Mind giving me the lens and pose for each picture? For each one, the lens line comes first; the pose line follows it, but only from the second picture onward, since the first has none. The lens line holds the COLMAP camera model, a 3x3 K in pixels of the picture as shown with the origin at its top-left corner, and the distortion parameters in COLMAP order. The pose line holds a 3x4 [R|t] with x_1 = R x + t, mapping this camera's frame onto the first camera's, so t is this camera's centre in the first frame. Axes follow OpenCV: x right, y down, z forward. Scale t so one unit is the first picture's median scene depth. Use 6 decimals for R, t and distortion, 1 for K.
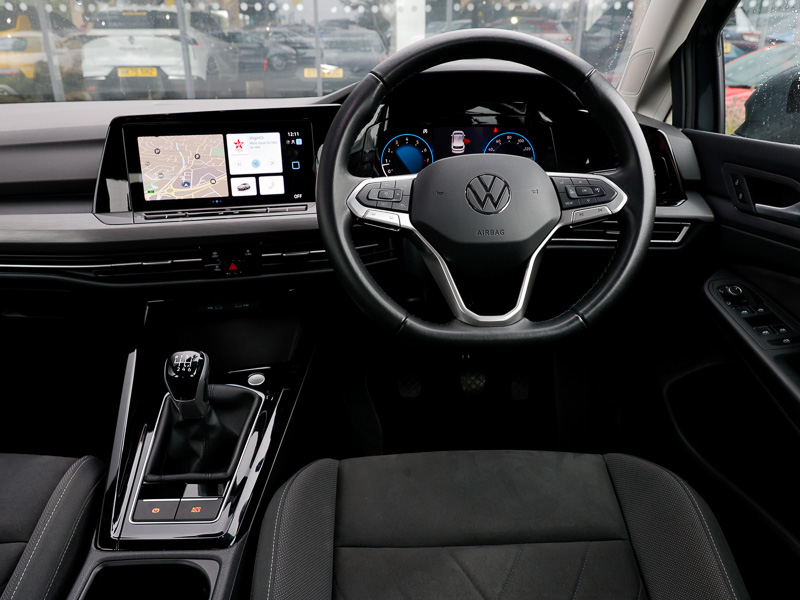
lens RADIAL K [[665.5, 0, 400.0], [0, 665.5, 300.0], [0, 0, 1]] dist [0.012753, -0.008594]
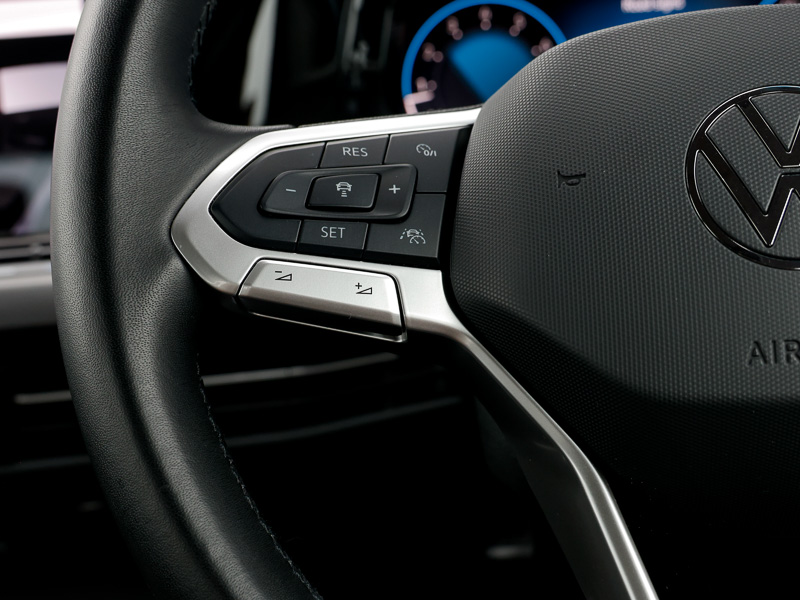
lens RADIAL K [[1310.4, 0, 400.0], [0, 1310.4, 300.0], [0, 0, 1]] dist [-0.001798, -0.000225]
pose [[0.993254, -0.023426, -0.113565, 0.037257], [0.014662, 0.996892, -0.077401, -0.061310], [0.115025, 0.075213, 0.990511, 0.397814]]
